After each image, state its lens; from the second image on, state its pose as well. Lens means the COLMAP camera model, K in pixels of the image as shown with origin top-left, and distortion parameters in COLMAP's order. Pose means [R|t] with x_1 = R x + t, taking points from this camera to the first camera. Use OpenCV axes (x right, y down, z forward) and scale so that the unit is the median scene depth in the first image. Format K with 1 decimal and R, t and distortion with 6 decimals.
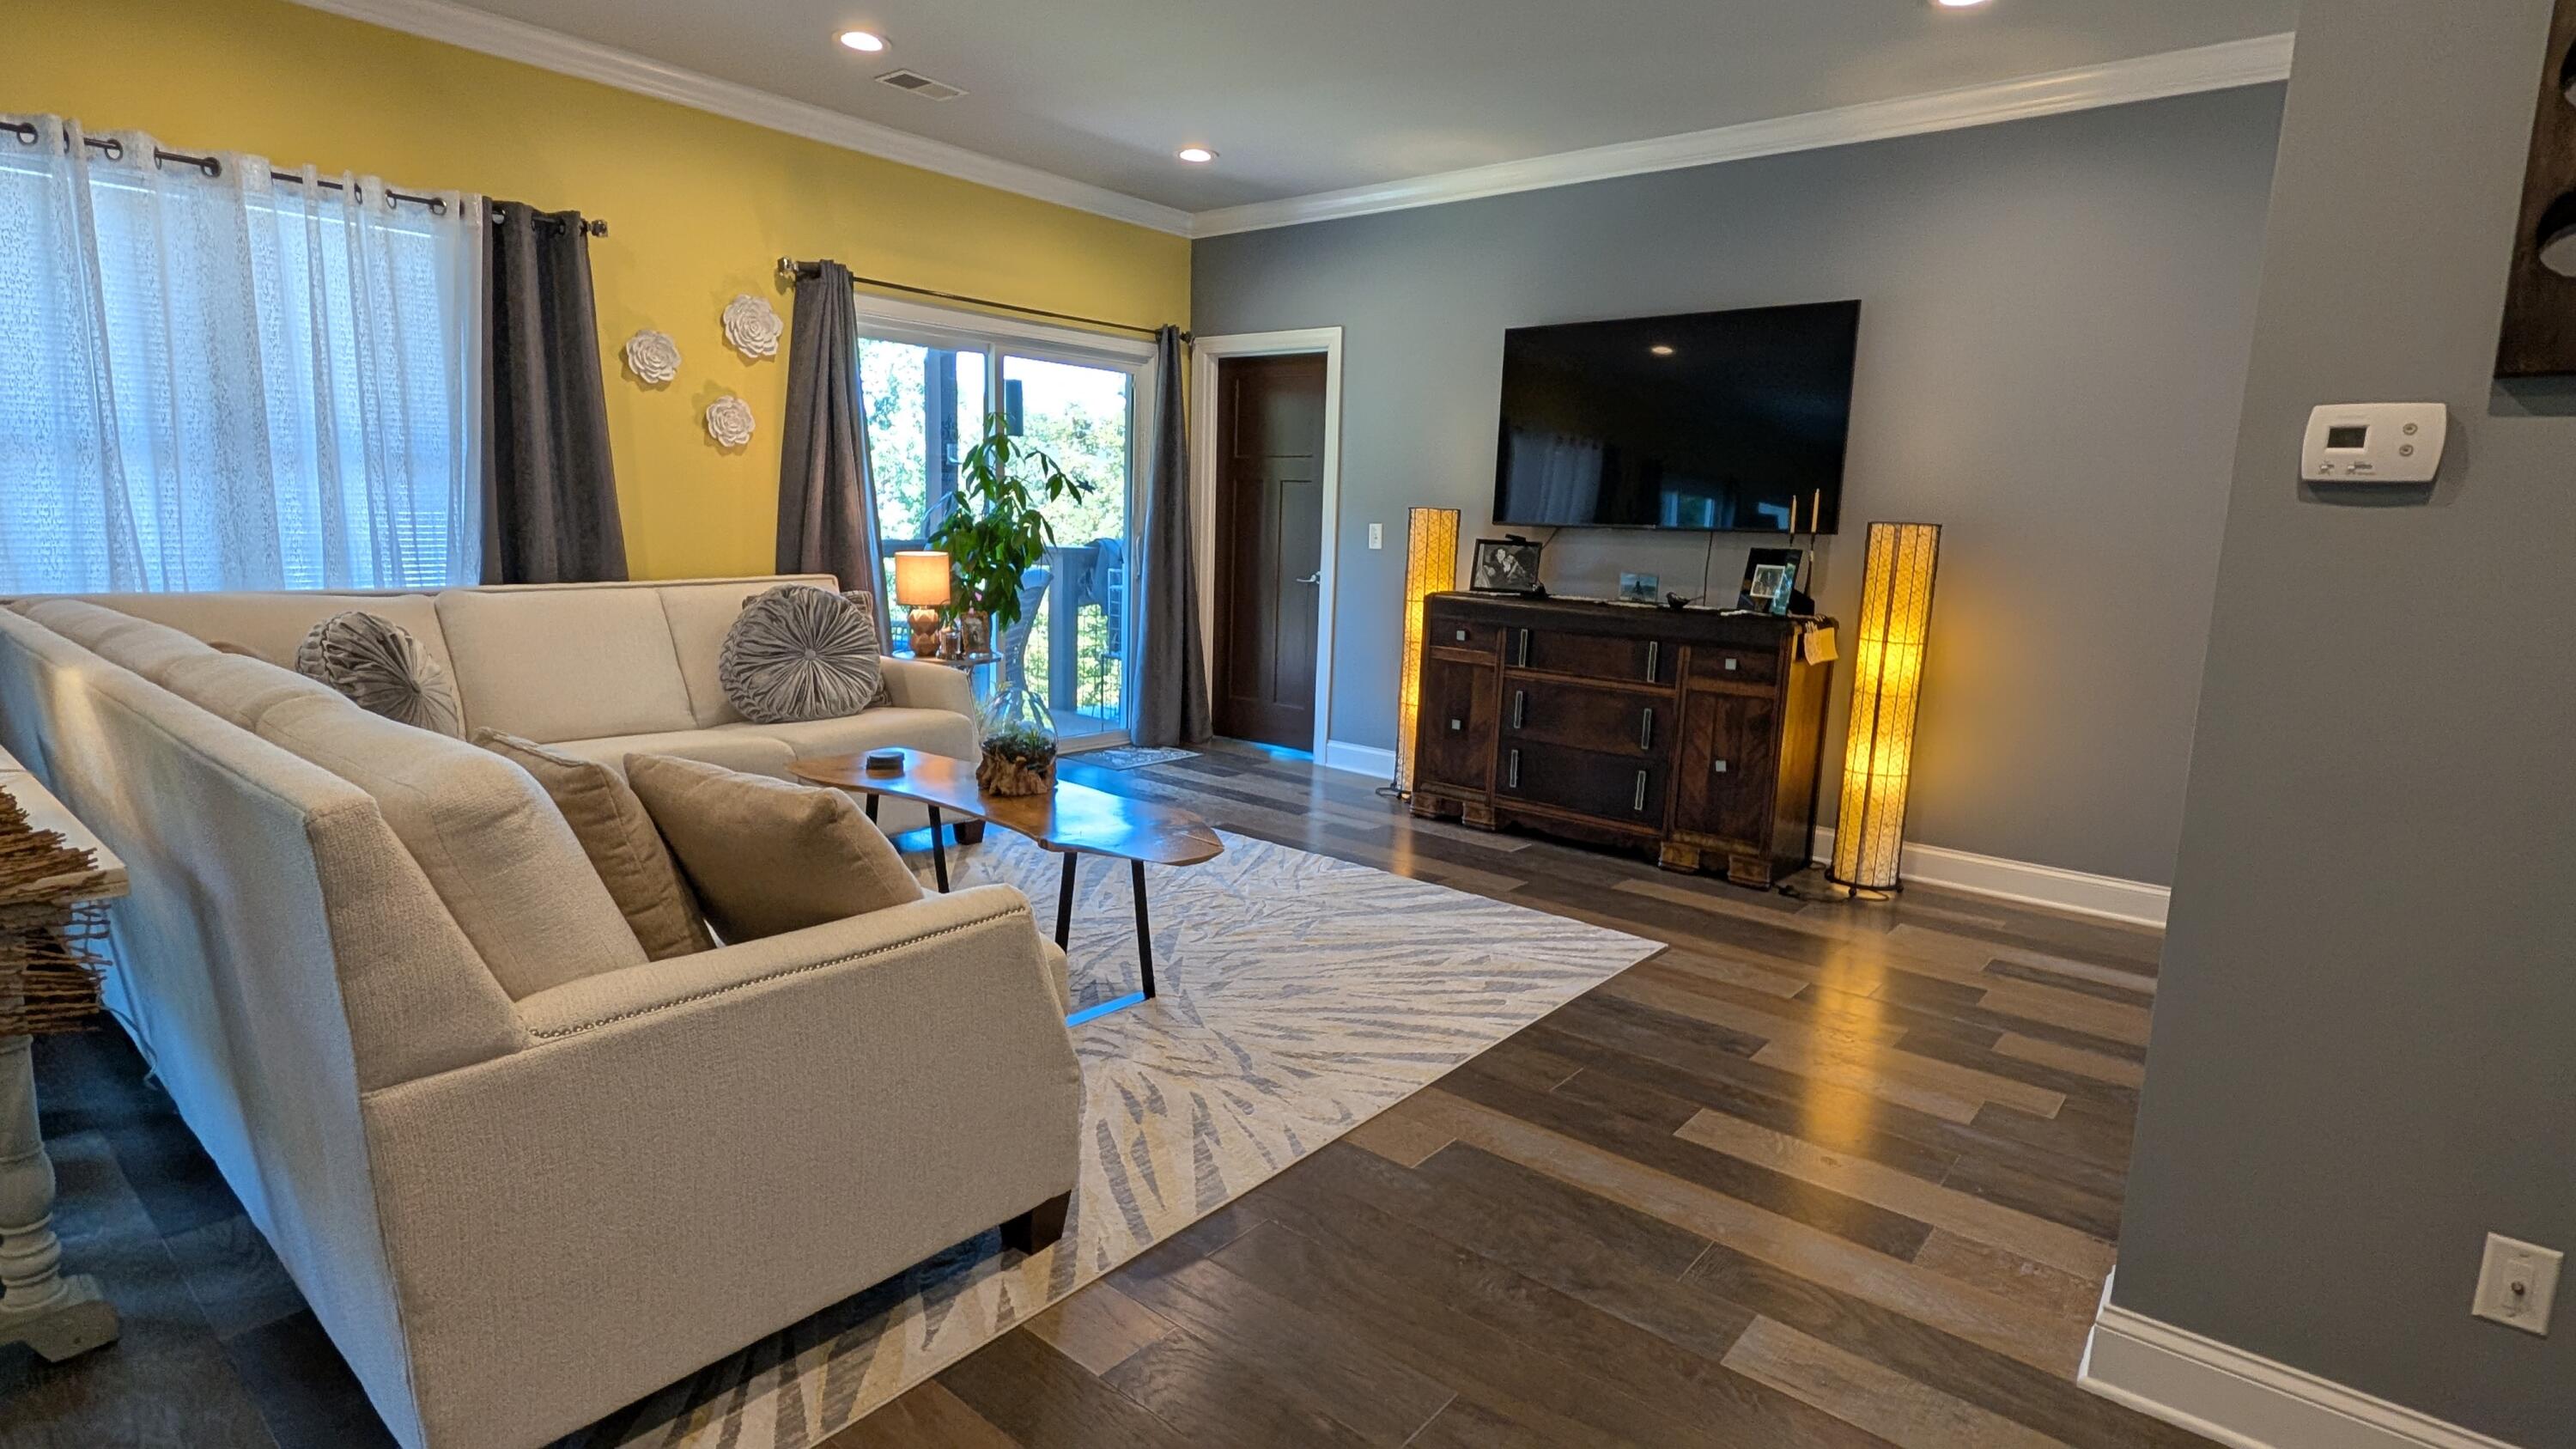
lens RADIAL K [[1292.1, 0, 1297.1], [0, 1292.1, 707.8], [0, 0, 1]] dist [-0.001408, 0.002463]
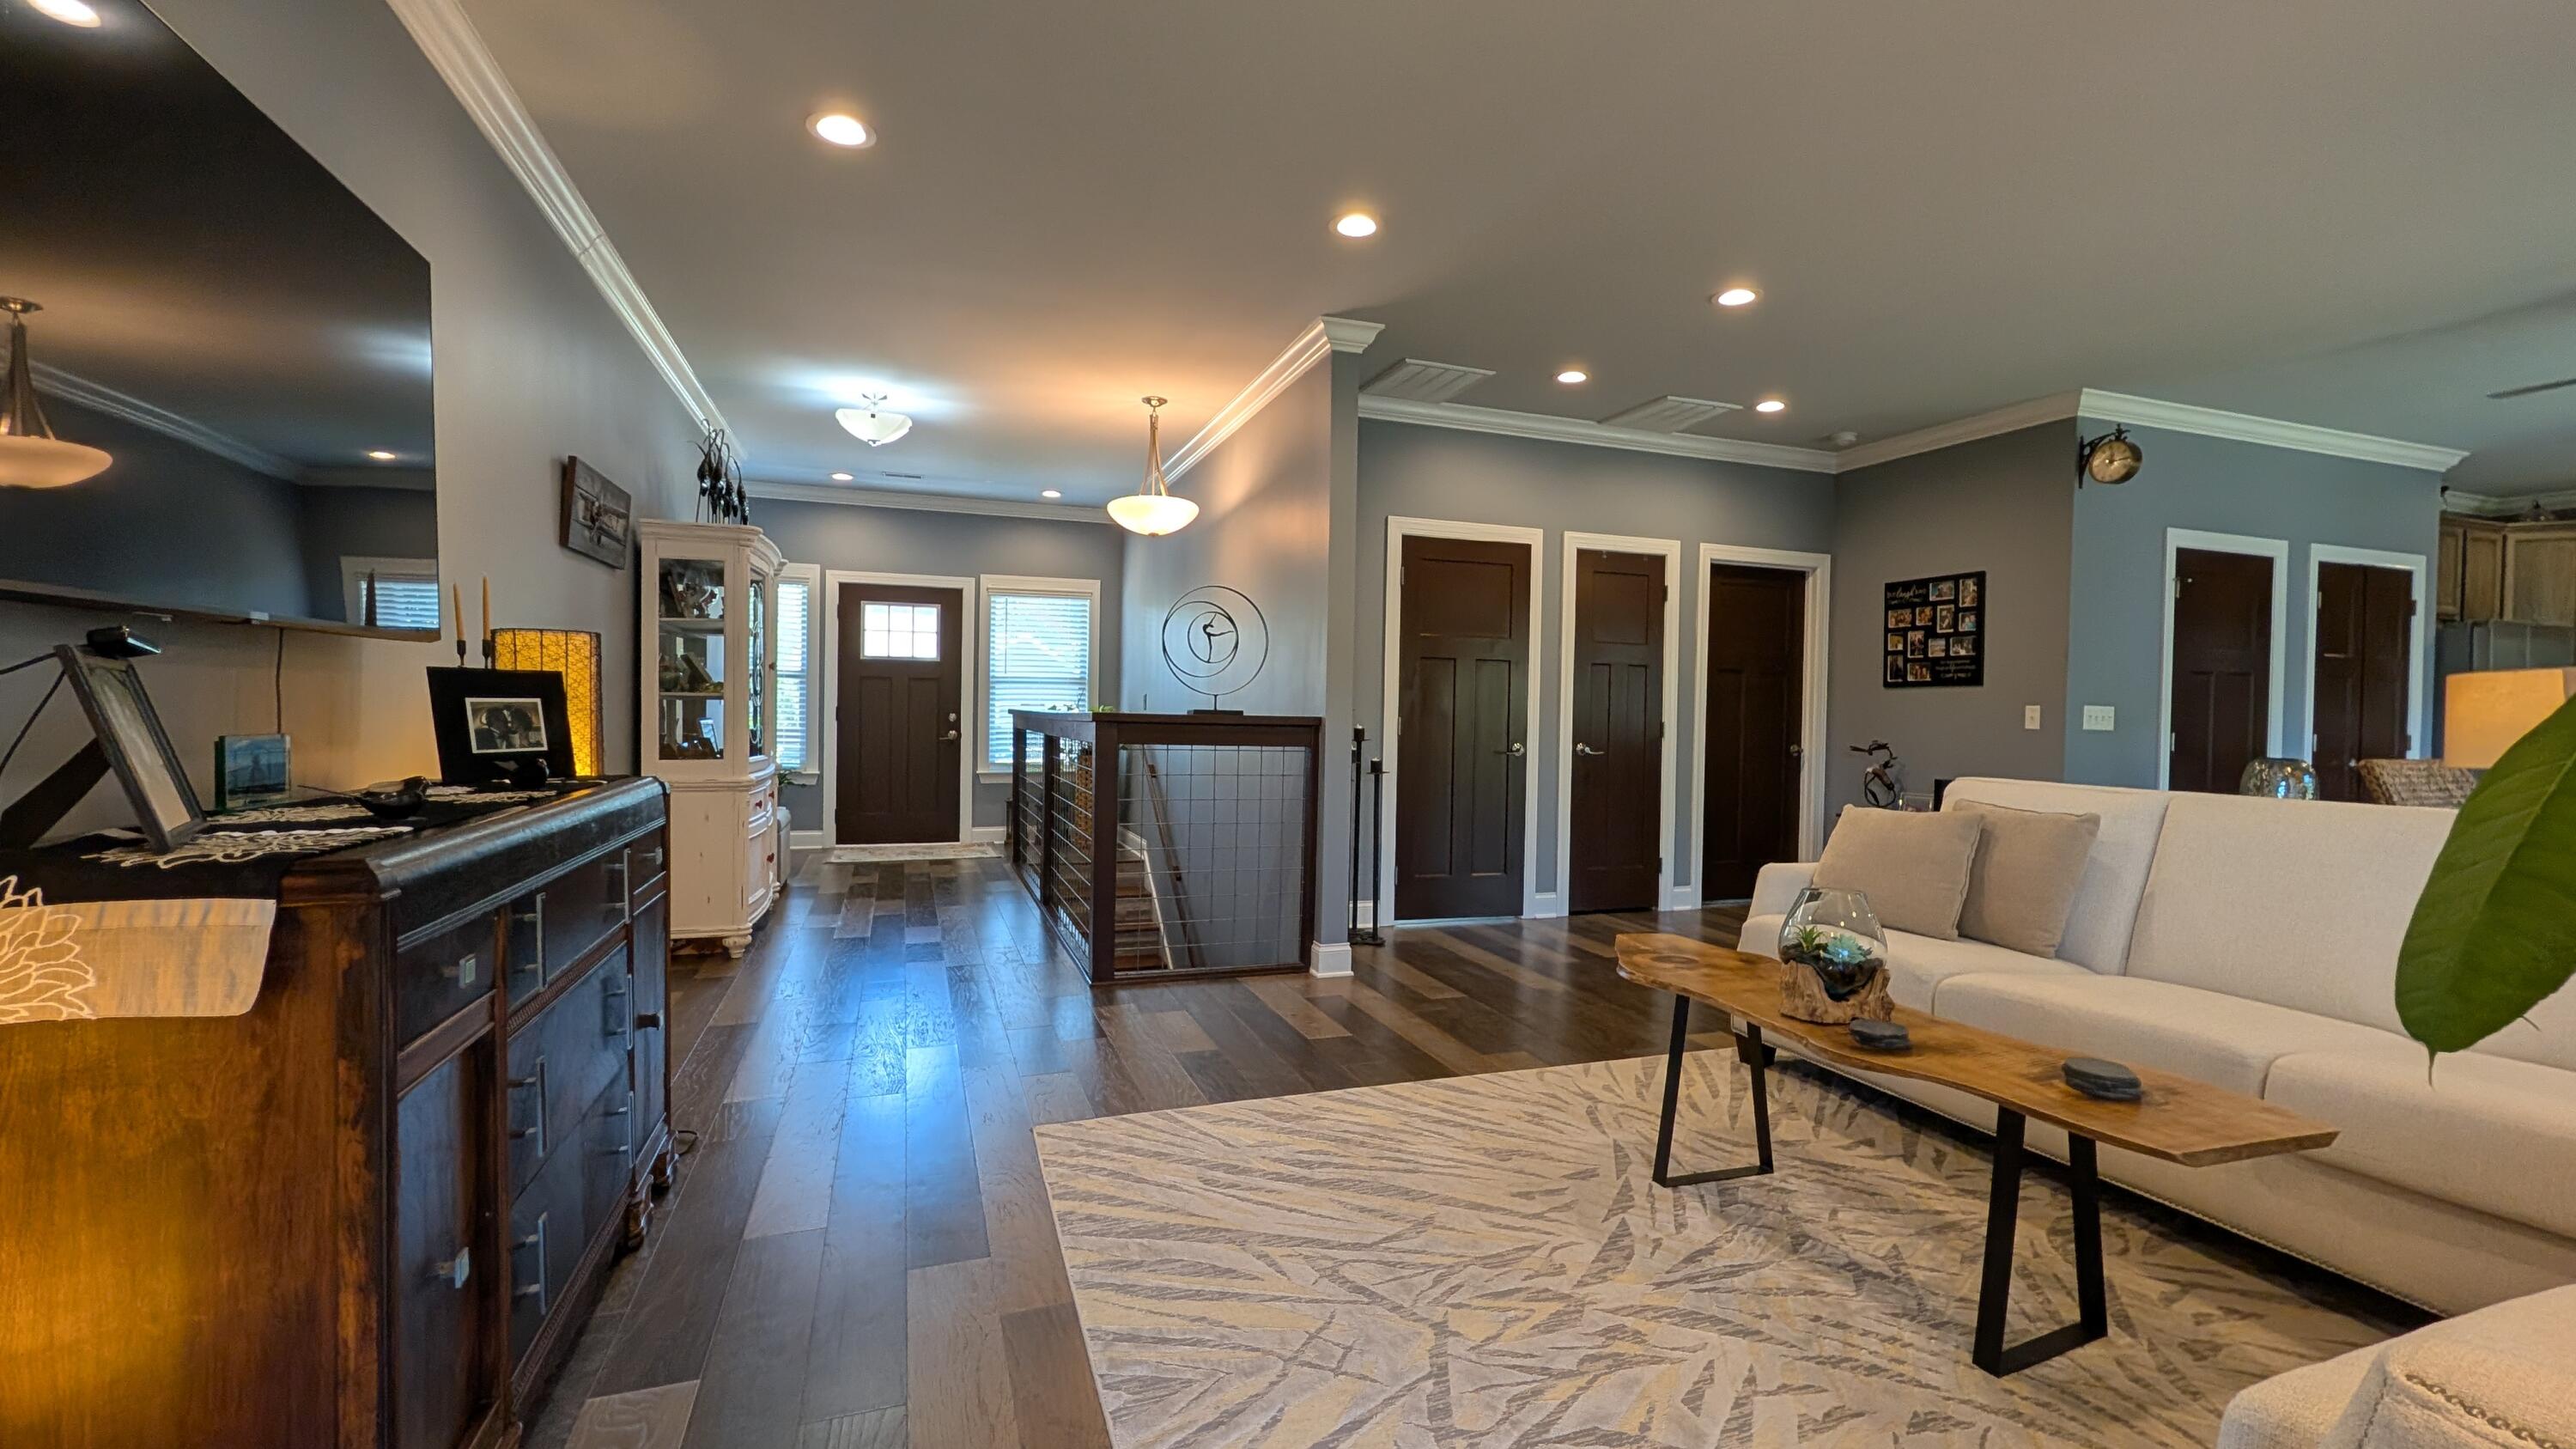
lens RADIAL K [[1075.9, 0, 1292.7], [0, 1075.9, 722.2], [0, 0, 1]] dist [-0.000469, 0.000073]
pose [[-0.860436, -0.053305, 0.506763, -0.254265], [0.031008, 0.987193, 0.156490, -0.226497], [-0.508614, 0.150364, -0.847763, 1.690021]]
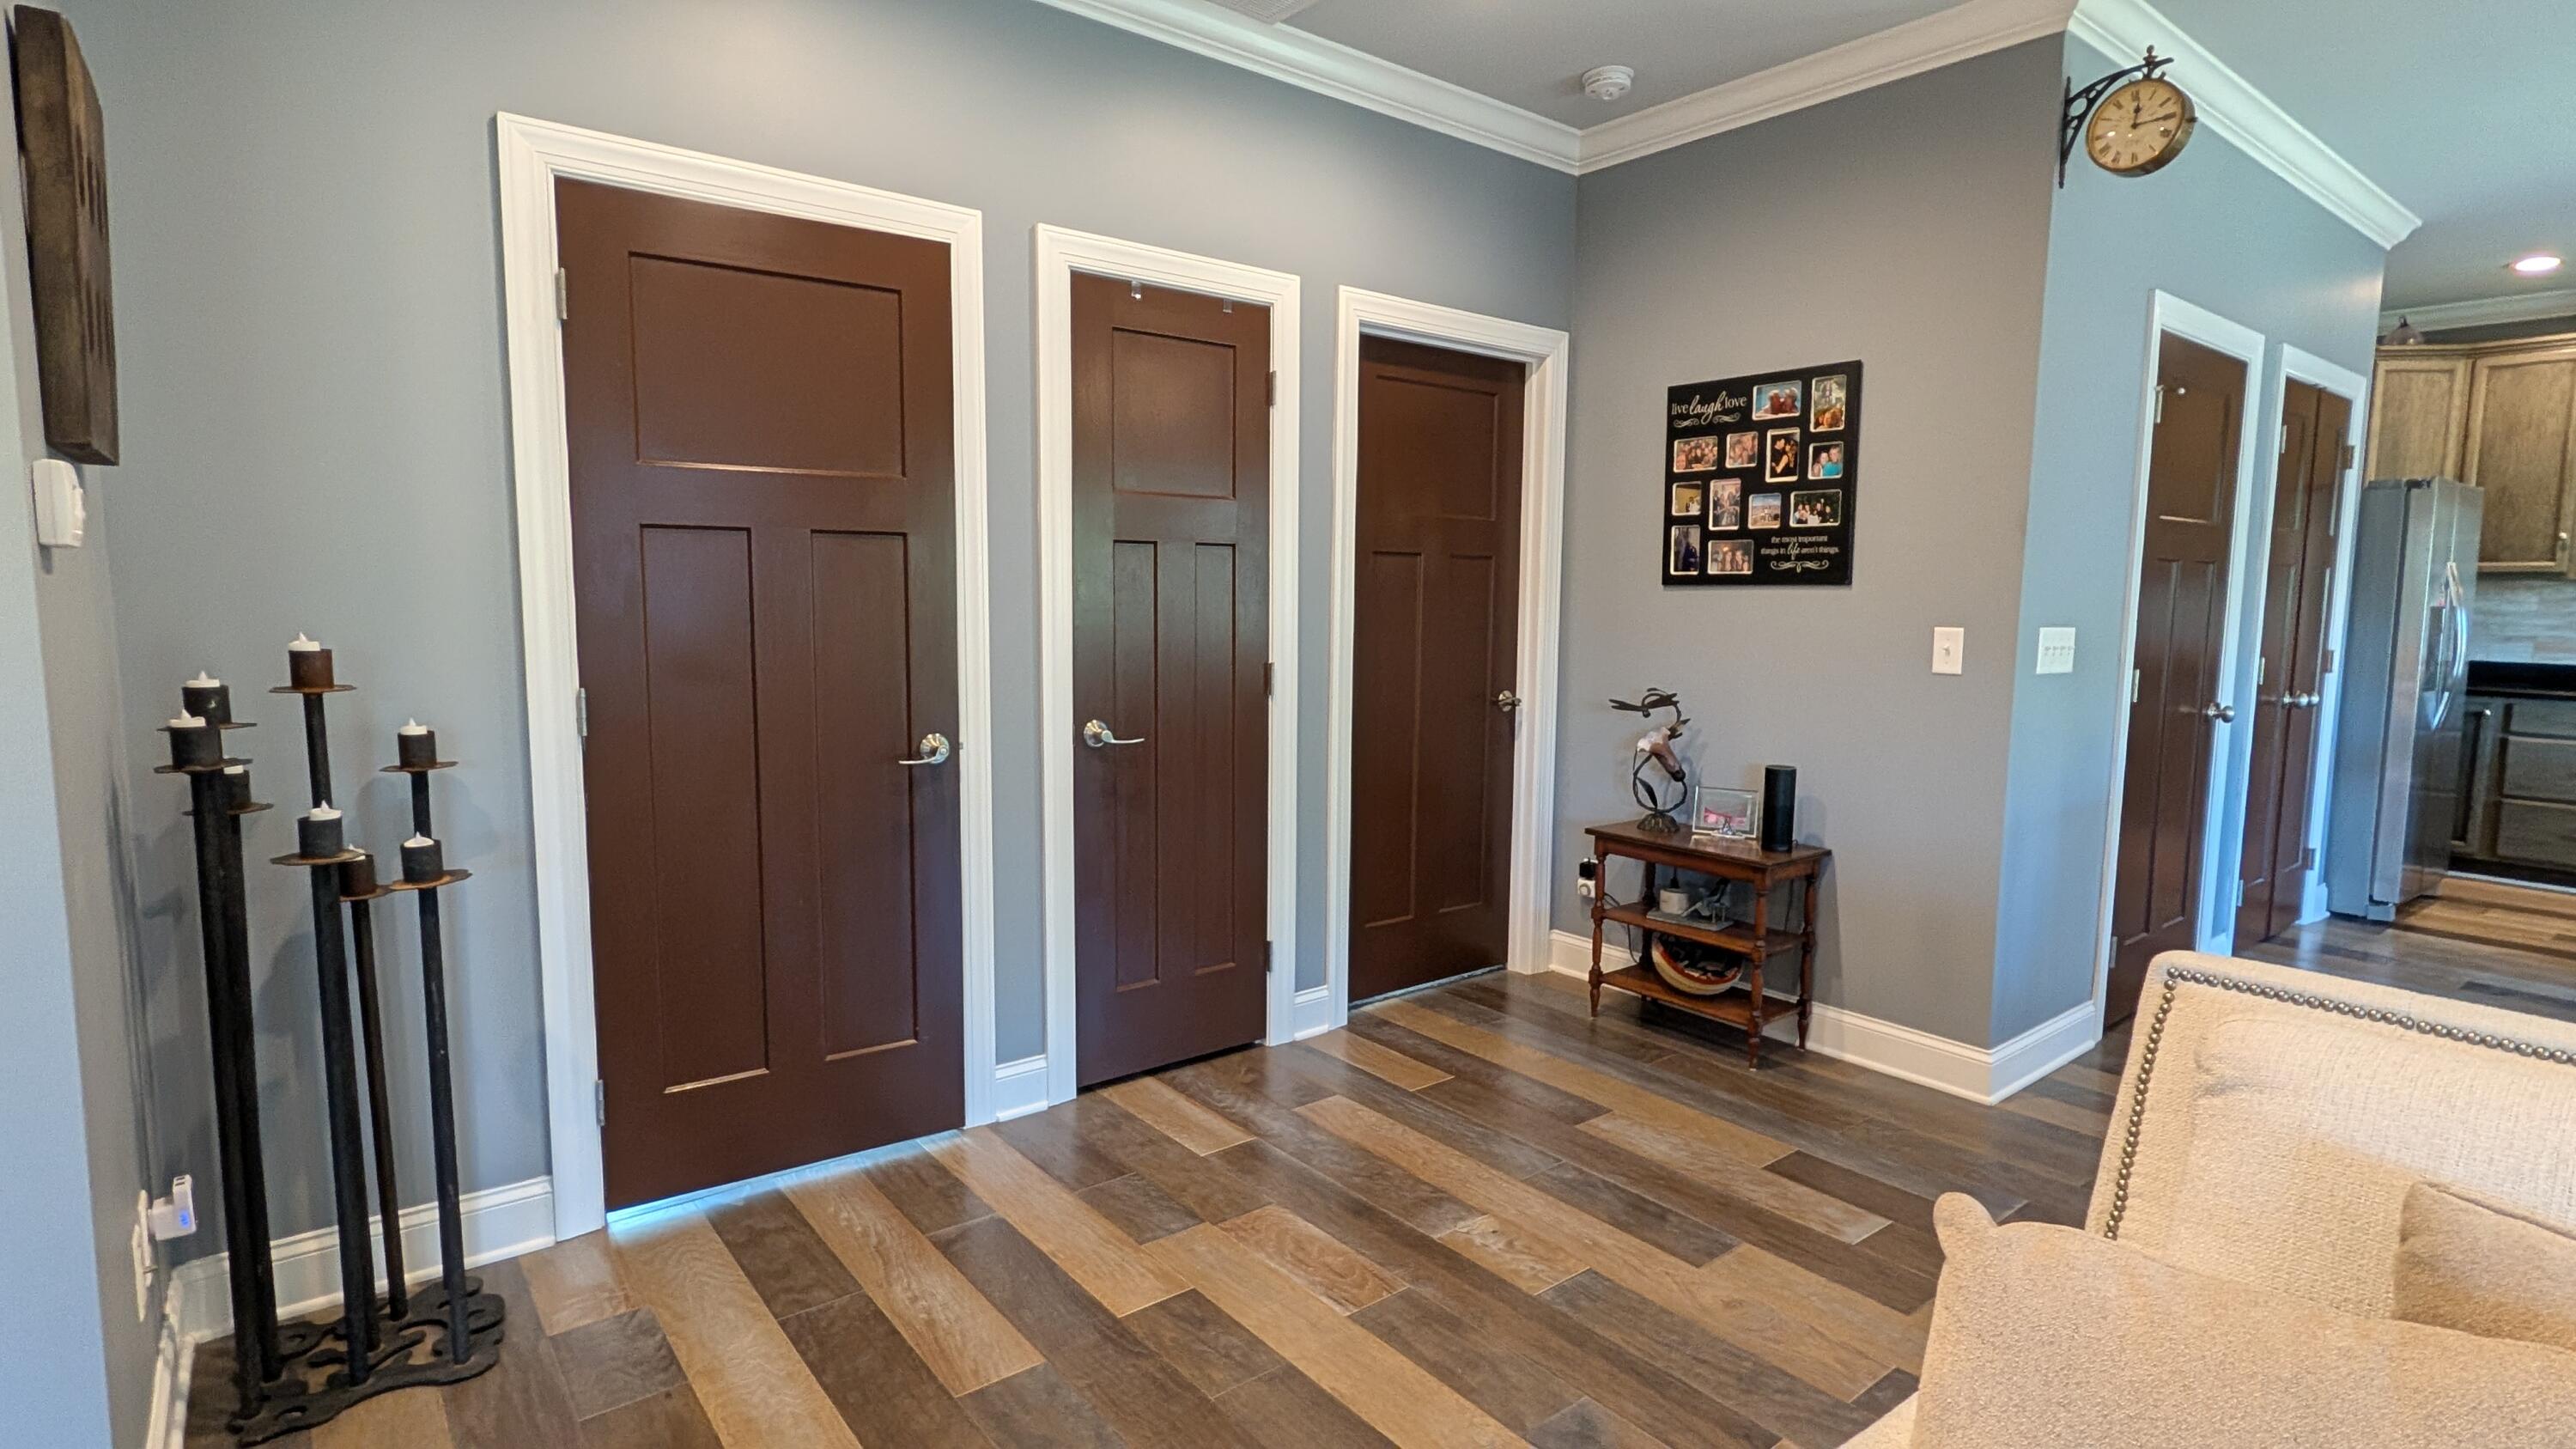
lens RADIAL K [[1277.4, 0, 1296.1], [0, 1277.4, 717.0], [0, 0, 1]] dist [0.000991, -0.000911]
pose [[-0.978613, -0.062019, 0.196138, -0.097113], [-0.010456, 0.967234, 0.253671, -0.142377], [-0.205443, 0.246195, -0.947197, 0.812505]]
